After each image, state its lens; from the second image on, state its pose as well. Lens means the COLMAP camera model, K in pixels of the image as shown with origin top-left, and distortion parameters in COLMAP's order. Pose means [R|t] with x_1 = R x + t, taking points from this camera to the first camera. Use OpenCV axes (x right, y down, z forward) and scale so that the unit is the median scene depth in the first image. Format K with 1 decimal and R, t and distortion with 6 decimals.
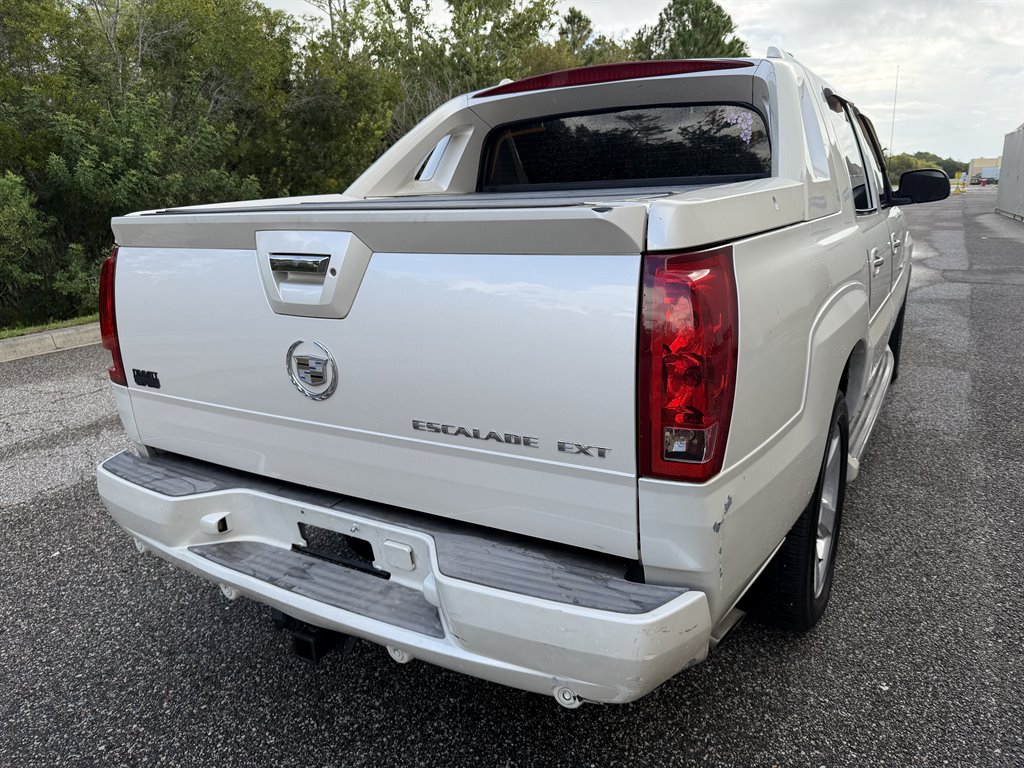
lens RADIAL K [[725.6, 0, 513.6], [0, 725.6, 380.3], [0, 0, 1]] dist [0.007786, -0.014898]
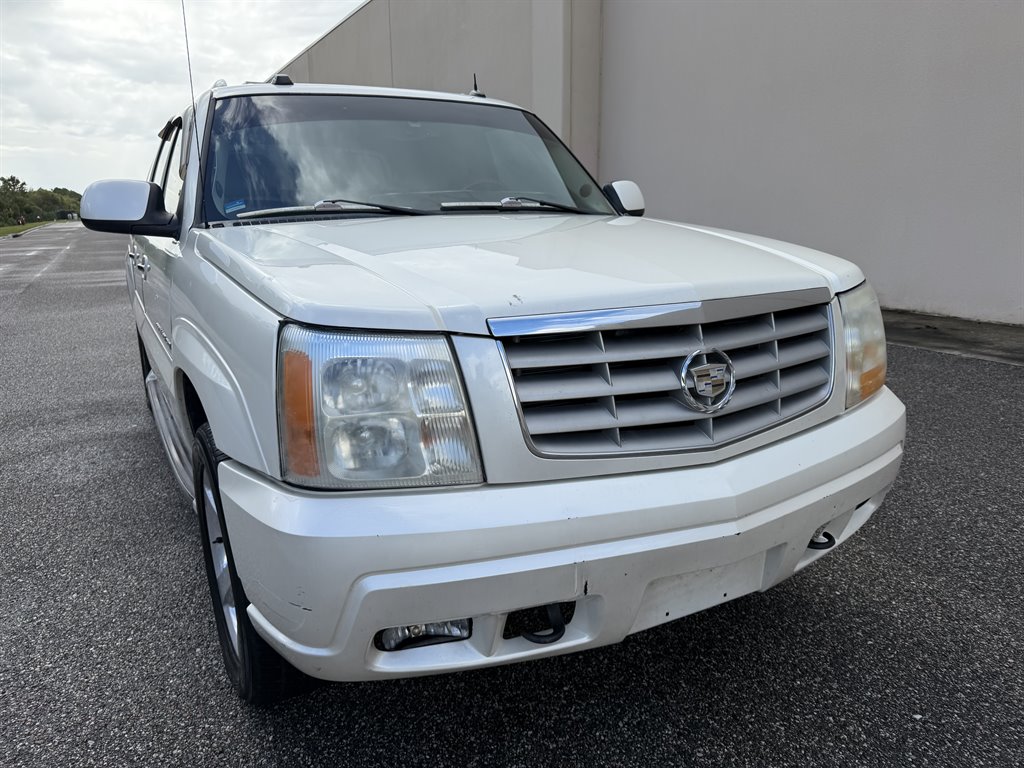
lens RADIAL K [[725.6, 0, 503.9], [0, 725.6, 381.5], [0, 0, 1]] dist [0.007786, -0.014898]
pose [[0.503606, -0.188943, 0.843019, -0.893555], [0.227823, 0.970296, 0.081371, -0.106234], [-0.833353, 0.151080, 0.531693, 0.640048]]
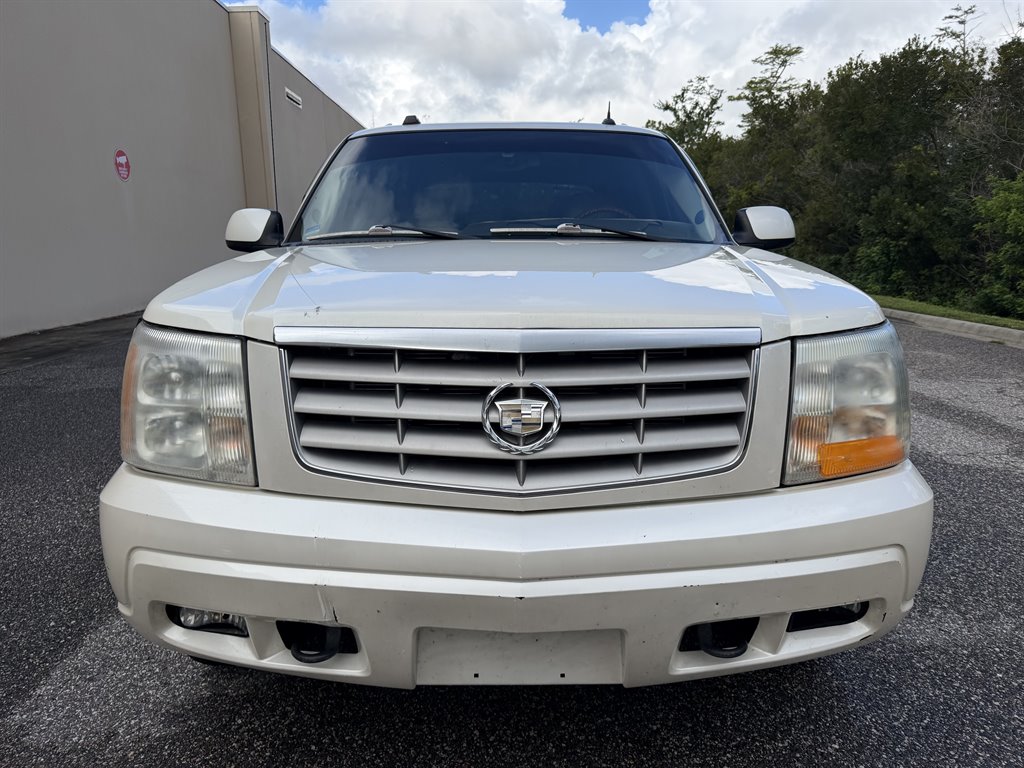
lens RADIAL K [[725.6, 0, 514.7], [0, 725.6, 380.4], [0, 0, 1]] dist [0.007786, -0.014898]
pose [[0.848354, -0.075620, 0.524002, -0.482524], [0.122994, 0.990818, -0.056138, 0.010574], [-0.514945, 0.112074, 0.849865, 0.284159]]
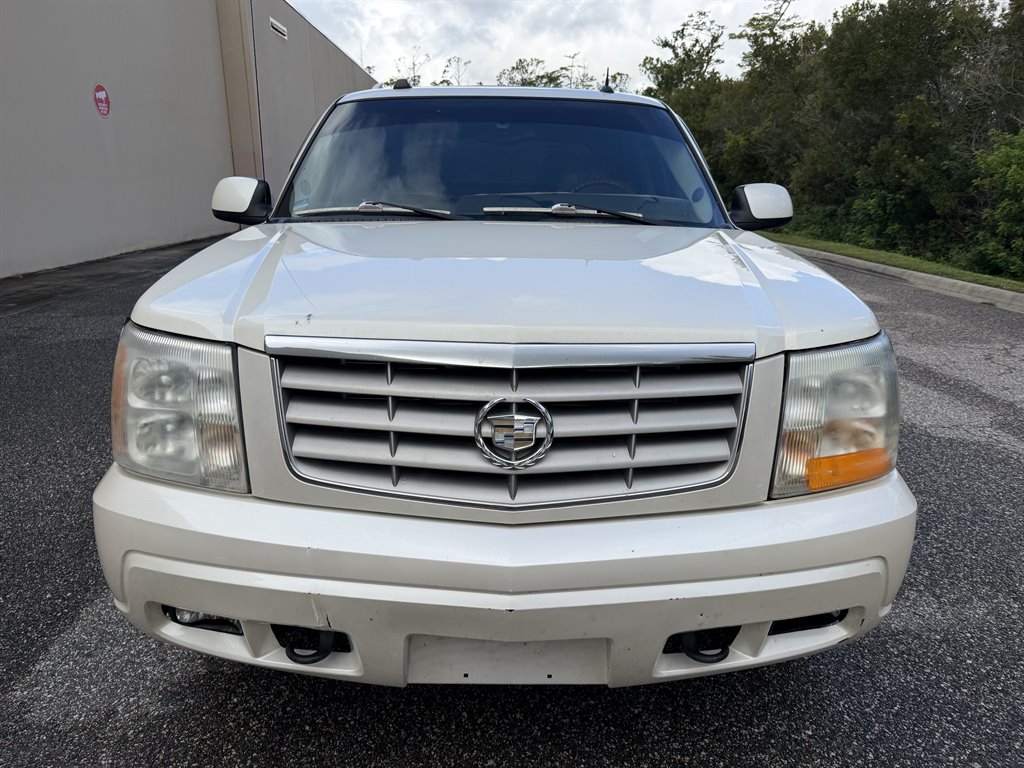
lens RADIAL K [[725.6, 0, 510.6], [0, 725.6, 384.3], [0, 0, 1]] dist [0.007786, -0.014898]
pose [[0.844672, -0.107068, 0.524467, -0.478487], [0.108146, 0.993721, 0.028691, -0.058591], [-0.524246, 0.032485, 0.850947, 0.282917]]
